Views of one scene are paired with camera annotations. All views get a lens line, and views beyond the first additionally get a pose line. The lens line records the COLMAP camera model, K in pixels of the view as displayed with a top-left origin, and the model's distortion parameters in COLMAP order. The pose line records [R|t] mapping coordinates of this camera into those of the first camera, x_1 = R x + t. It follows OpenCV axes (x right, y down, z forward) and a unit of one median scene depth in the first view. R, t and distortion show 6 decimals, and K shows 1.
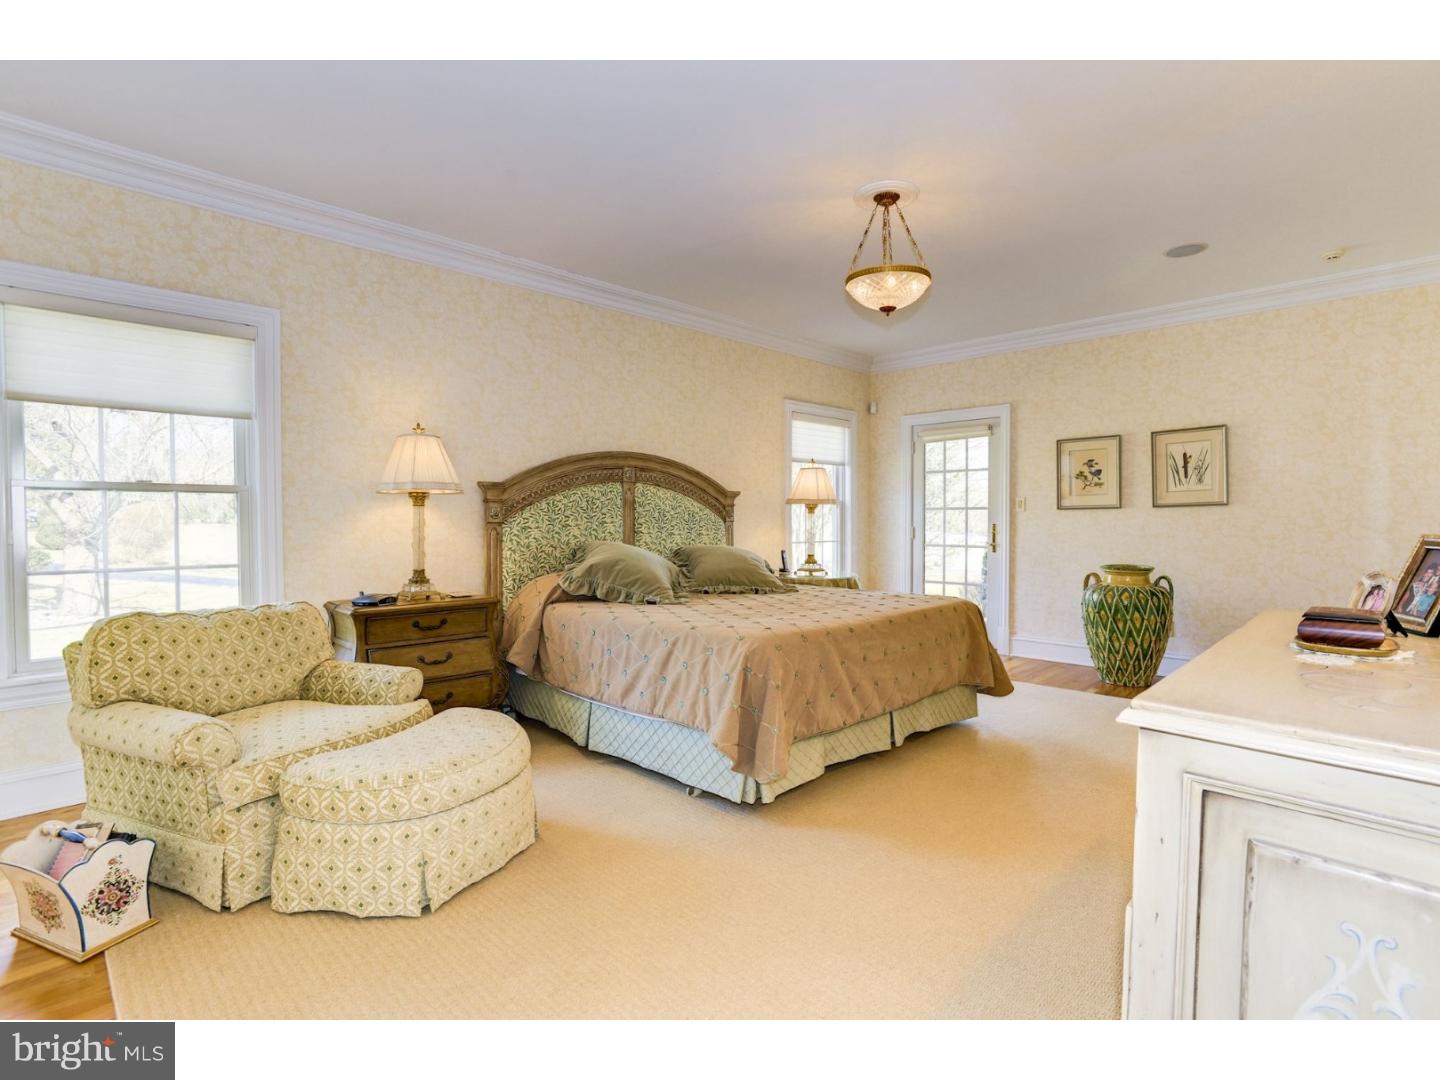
lens RADIAL K [[704.1, 0, 732.5], [0, 704.1, 539.5], [0, 0, 1]] dist [-0.023979, 0.006354]
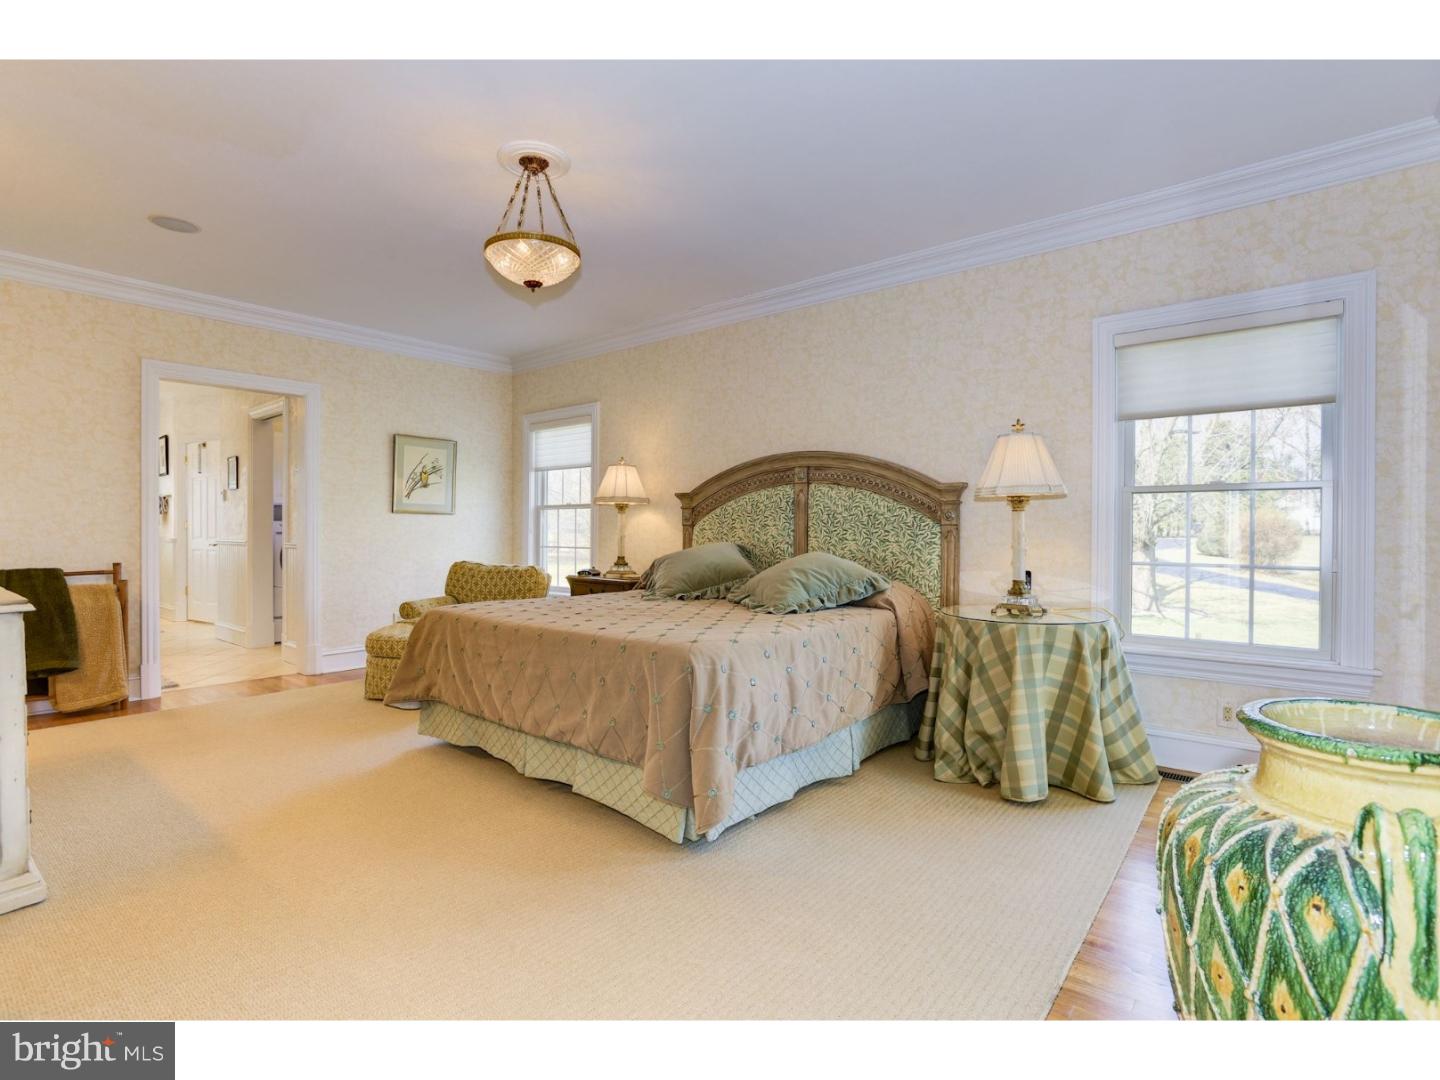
lens RADIAL K [[704.1, 0, 729.1], [0, 704.1, 530.6], [0, 0, 1]] dist [-0.023979, 0.006354]
pose [[0.098608, 0.017405, -0.994974, 0.785900], [-0.020262, 0.999675, 0.015479, -0.029646], [0.994920, 0.018634, 0.098928, 0.799060]]
